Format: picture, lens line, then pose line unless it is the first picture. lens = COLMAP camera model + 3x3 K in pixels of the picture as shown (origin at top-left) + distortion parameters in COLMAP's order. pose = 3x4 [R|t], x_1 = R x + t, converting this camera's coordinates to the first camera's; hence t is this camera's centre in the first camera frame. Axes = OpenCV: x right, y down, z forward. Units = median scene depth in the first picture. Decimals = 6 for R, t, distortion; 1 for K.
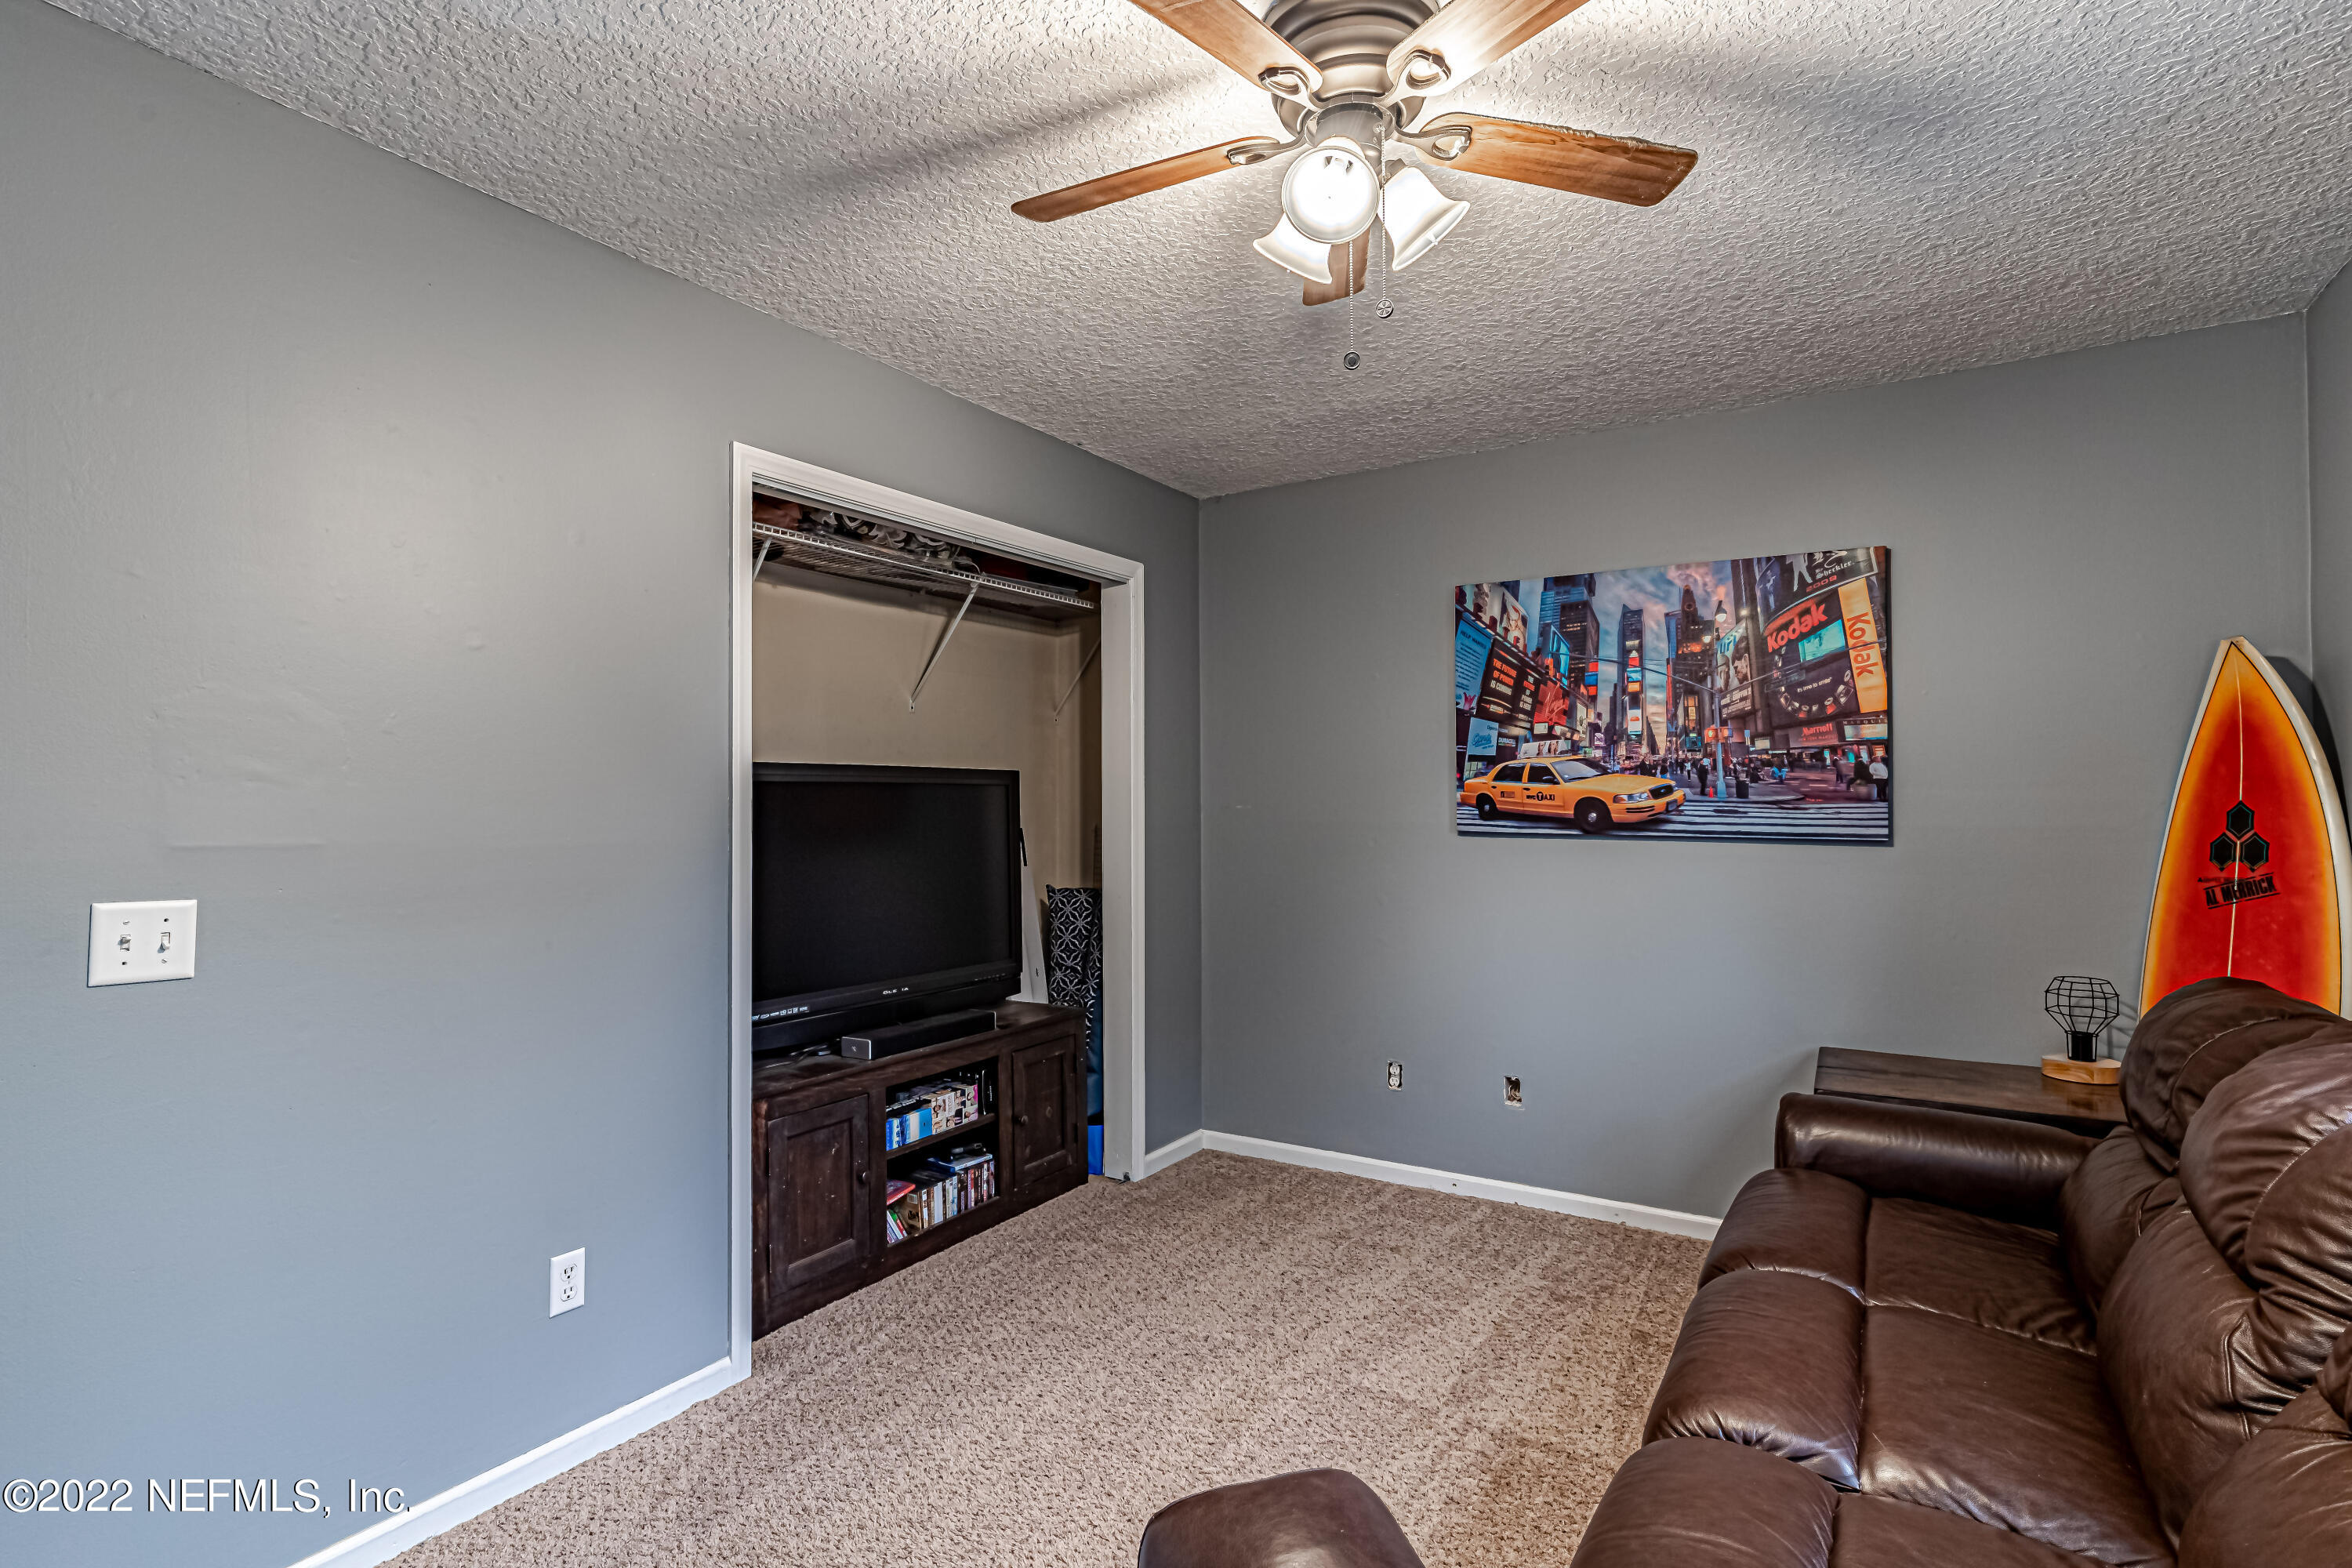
lens RADIAL K [[1106.1, 0, 1185.5], [0, 1106.1, 801.7], [0, 0, 1]] dist [-0.016891, -0.001432]
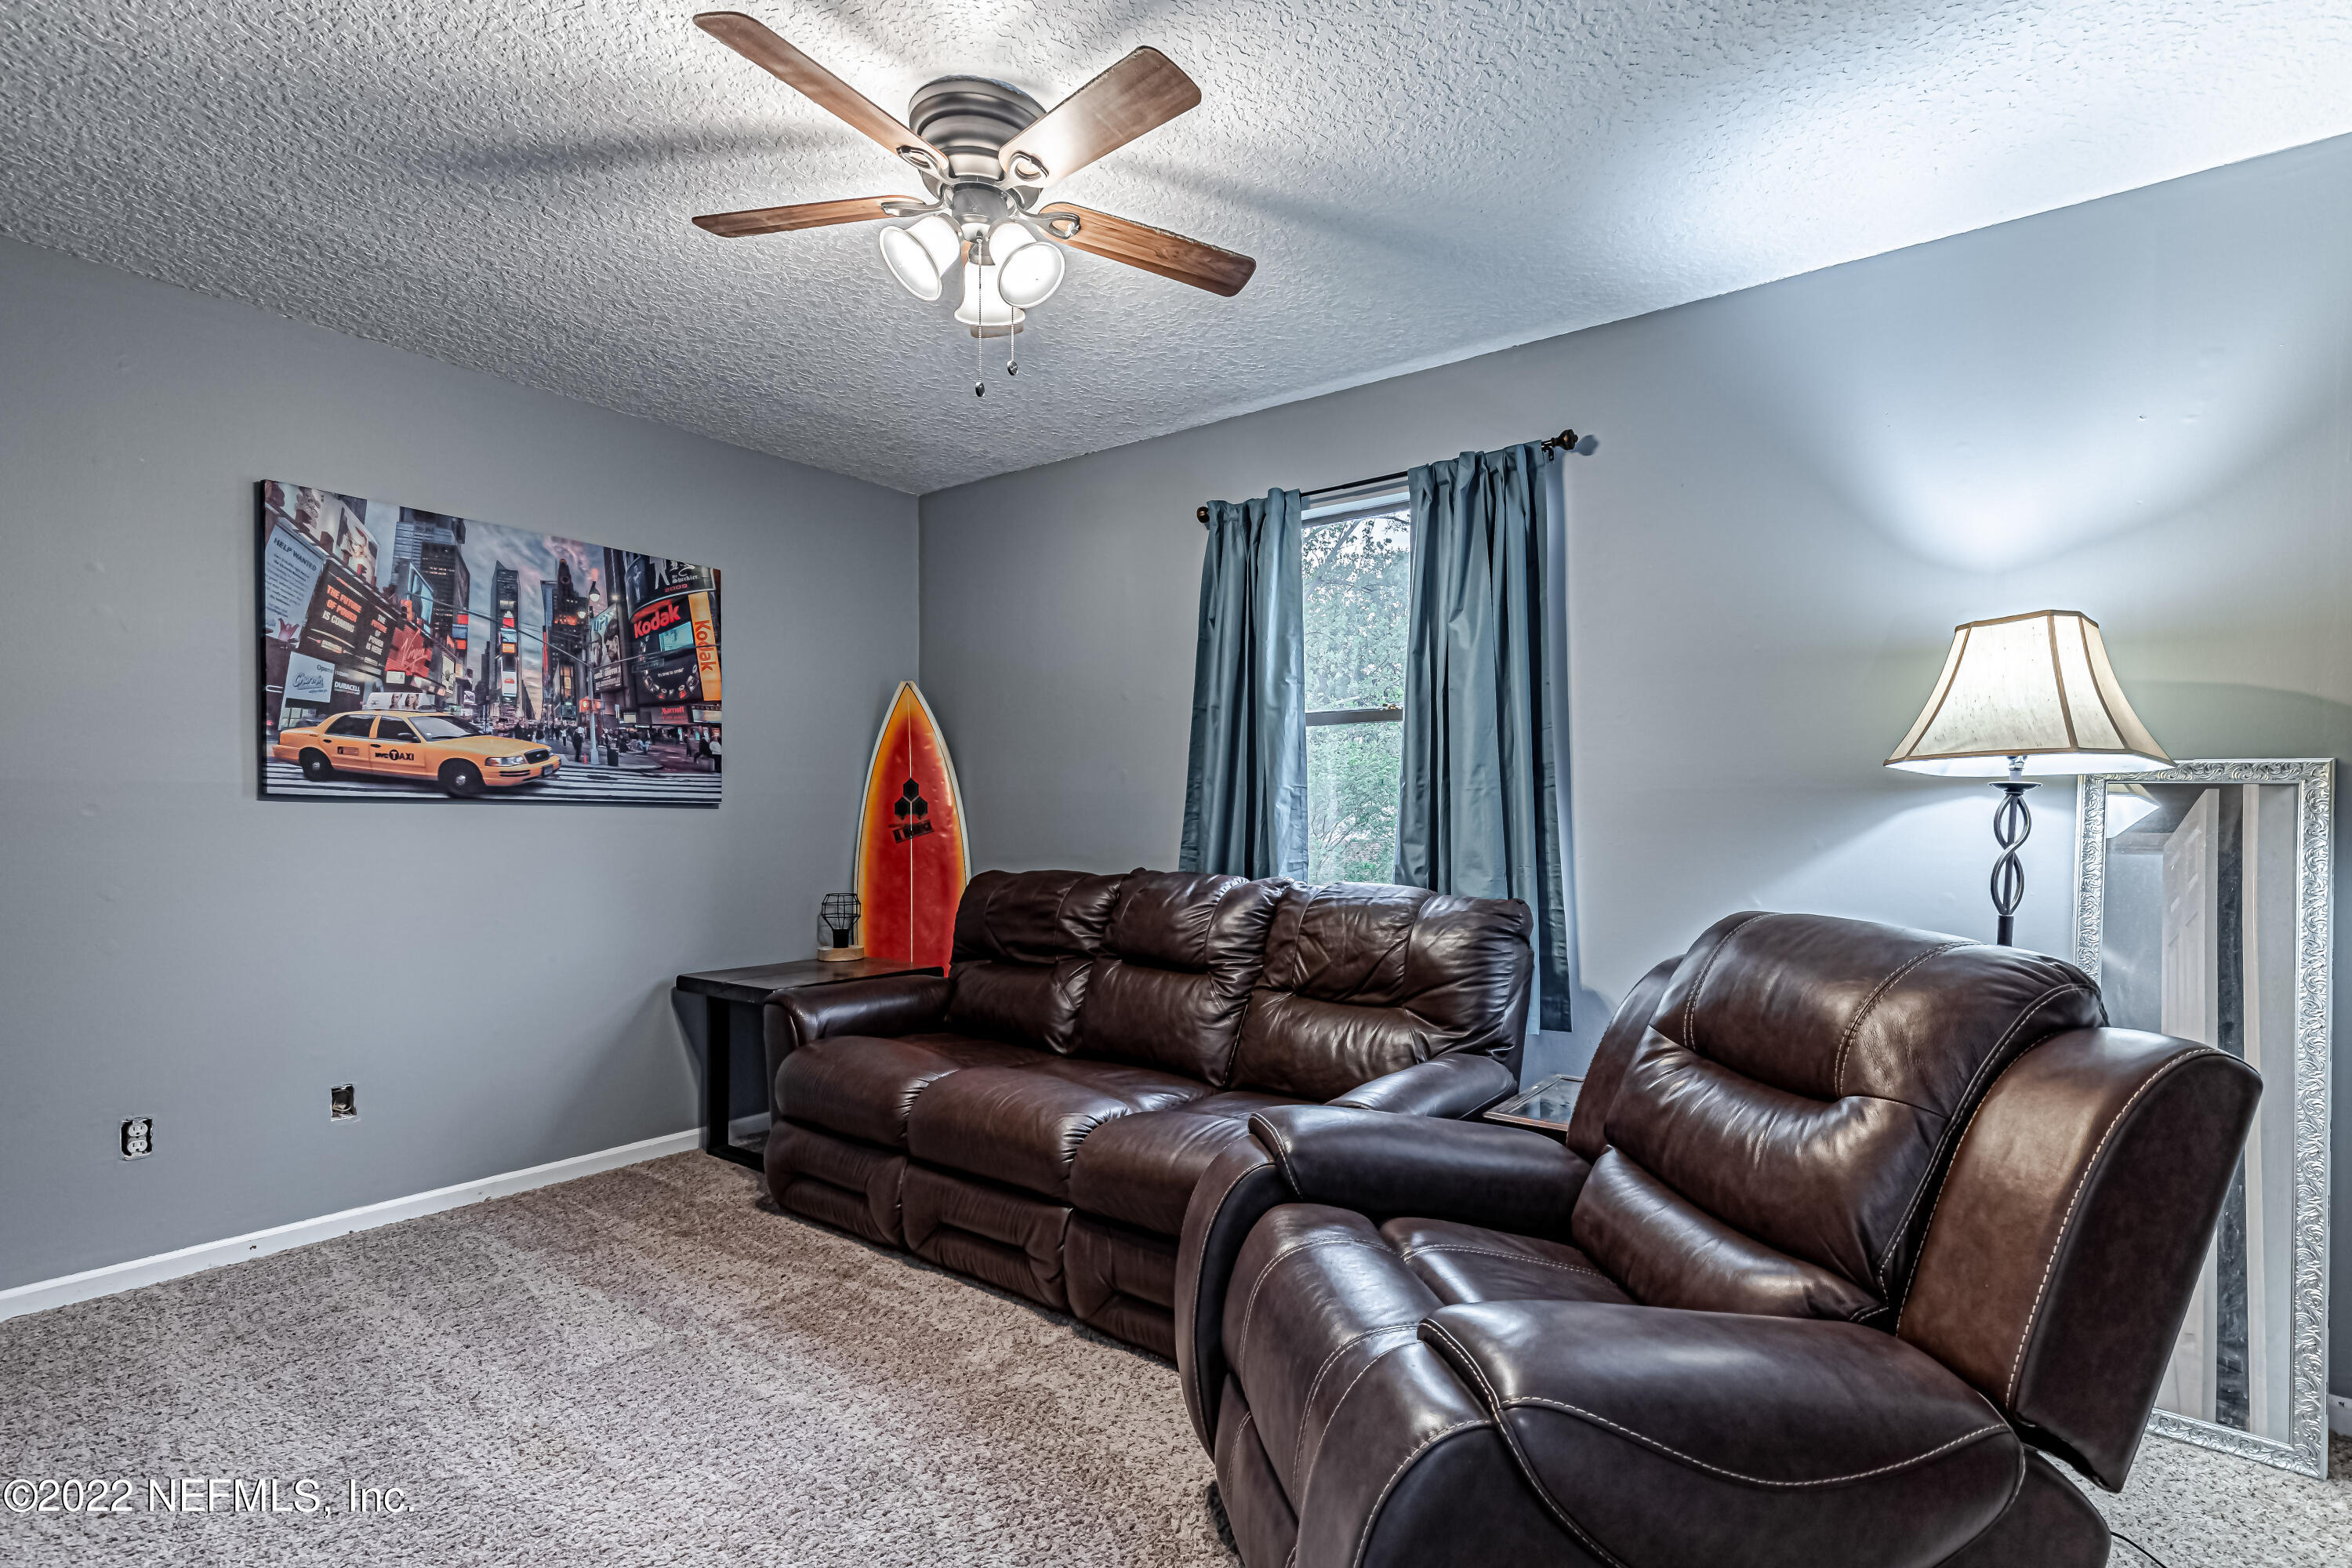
lens RADIAL K [[1106.1, 0, 1242.8], [0, 1106.1, 841.3], [0, 0, 1]] dist [-0.016891, -0.001432]
pose [[0.055736, -0.023166, 0.998177, -0.553627], [-0.009361, 0.999675, 0.023723, 0.039827], [-0.998402, -0.010666, 0.055501, 0.300480]]
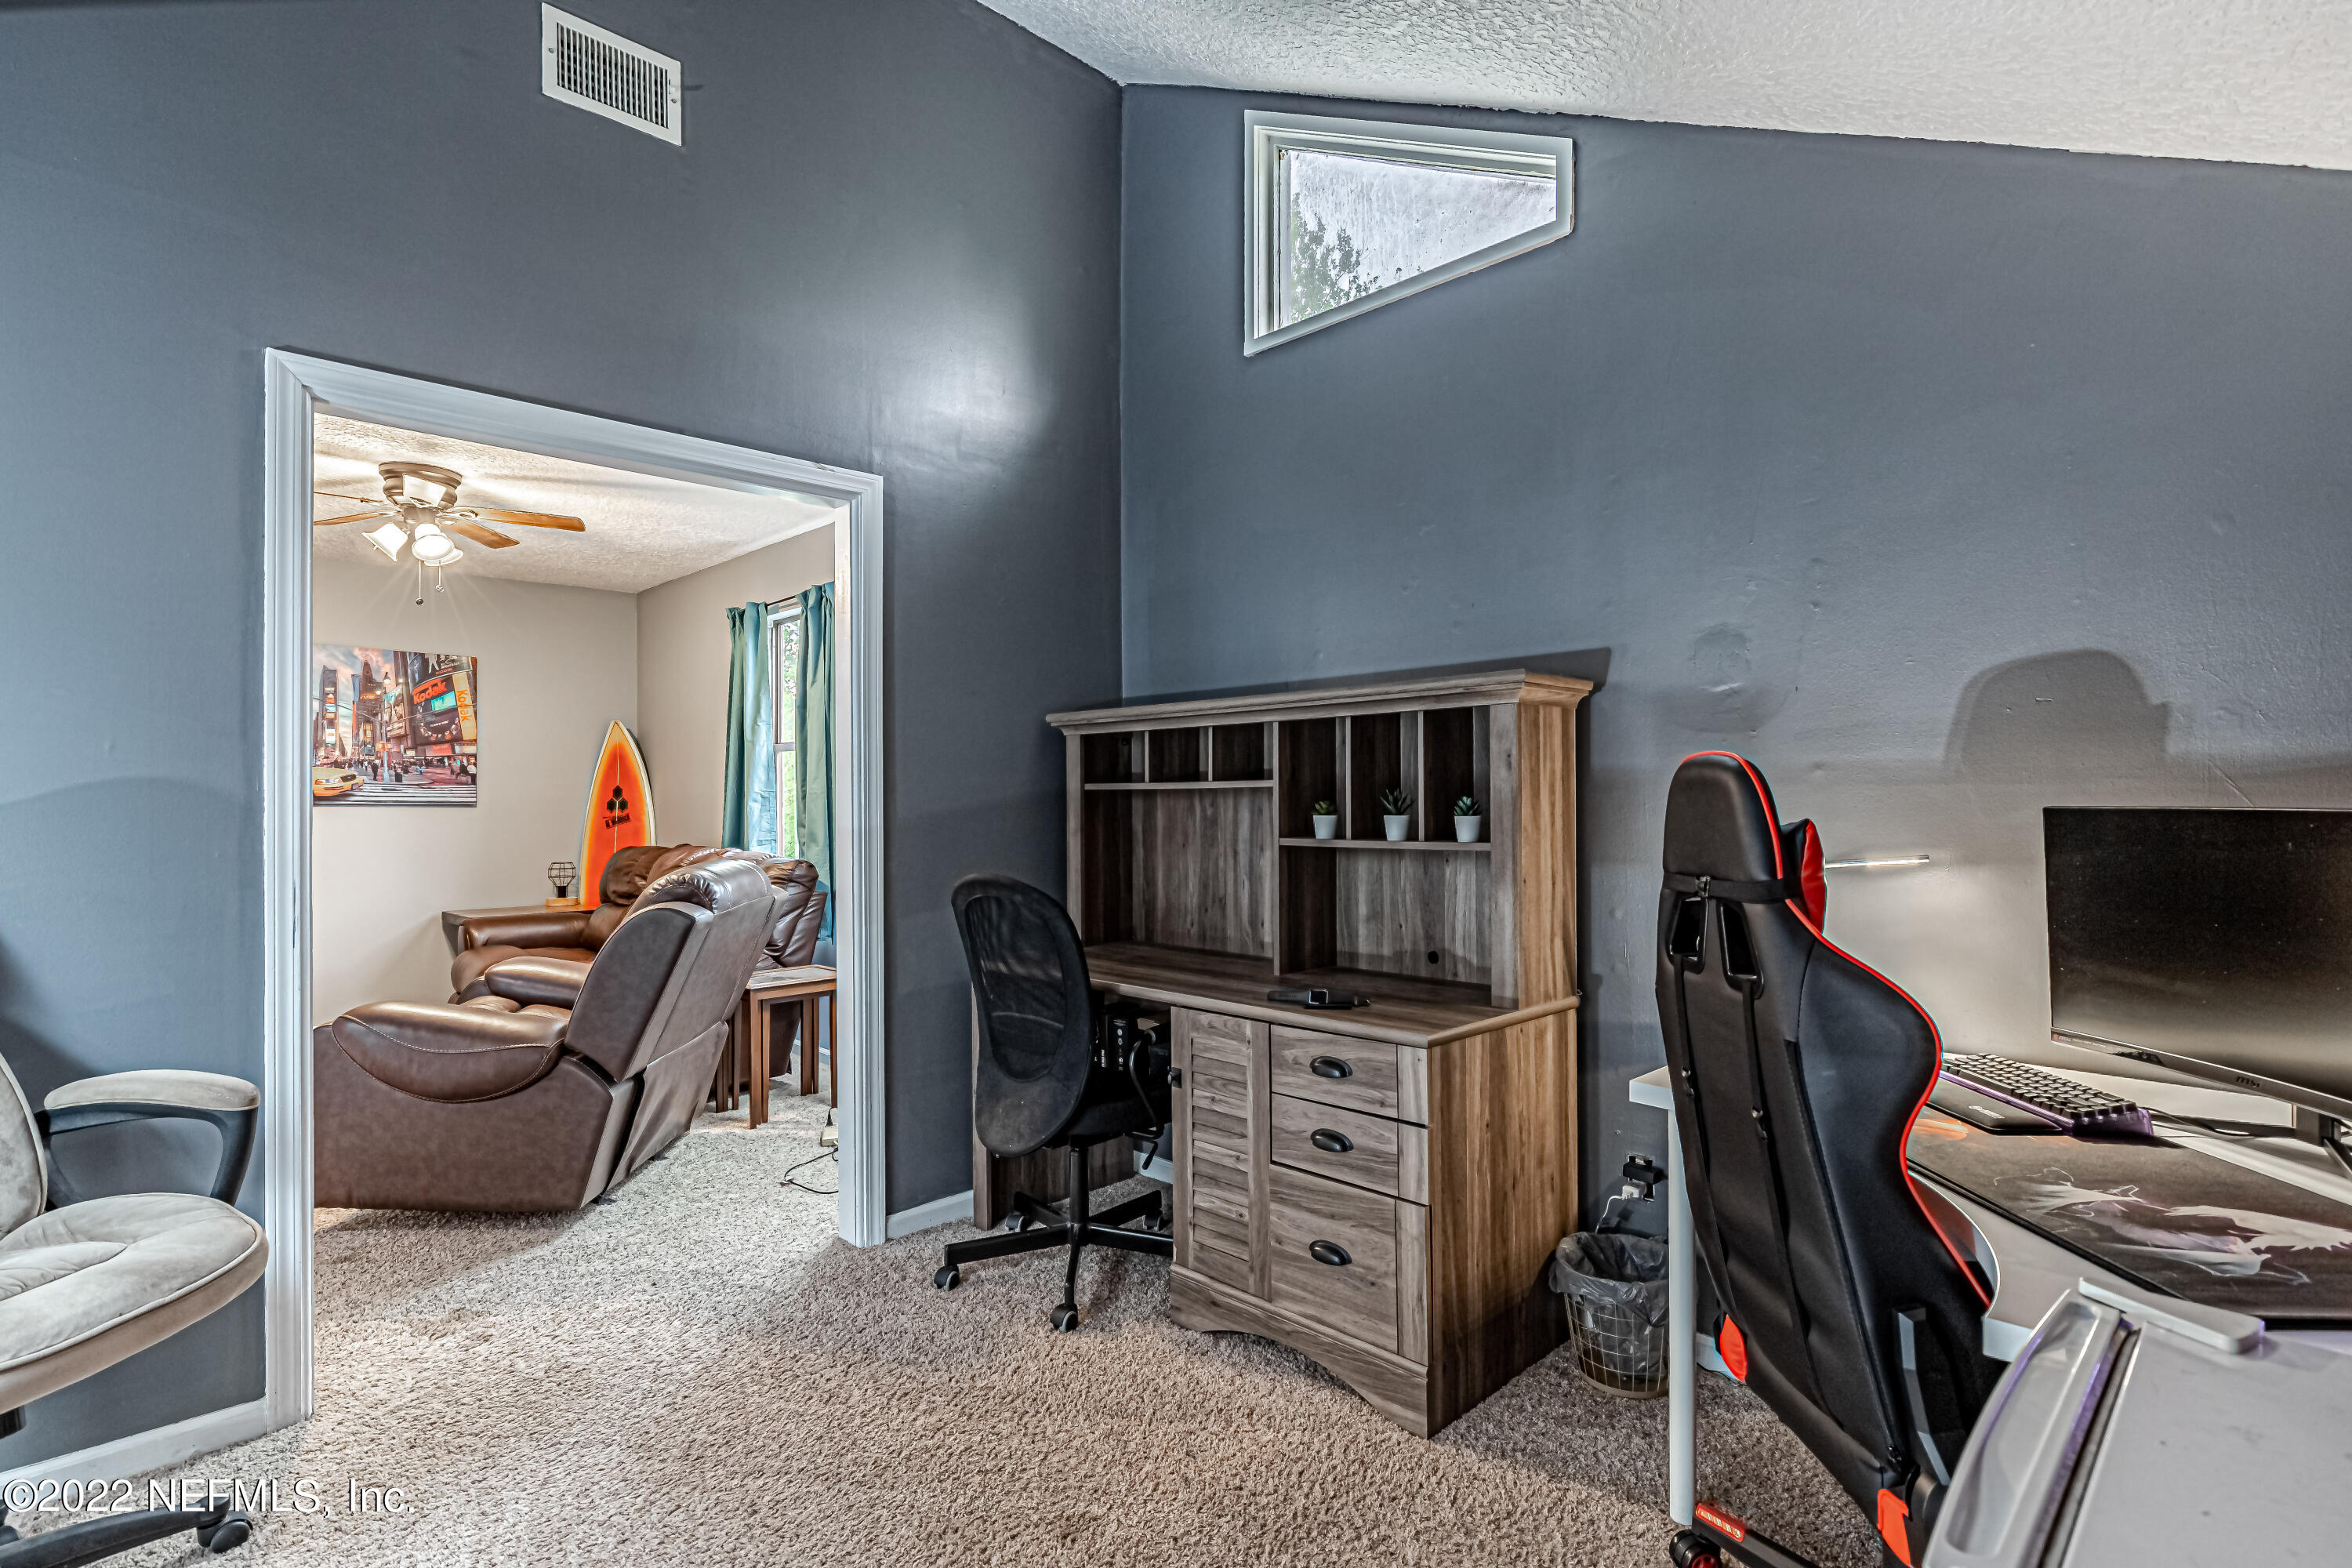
lens RADIAL K [[1106.1, 0, 1155.3], [0, 1106.1, 788.3], [0, 0, 1]] dist [-0.016891, -0.001432]
pose [[0.216540, 0.010446, 0.976218, -0.972697], [0.002674, 0.999933, -0.011293, 0.029737], [-0.976270, 0.005056, 0.216497, -0.598948]]
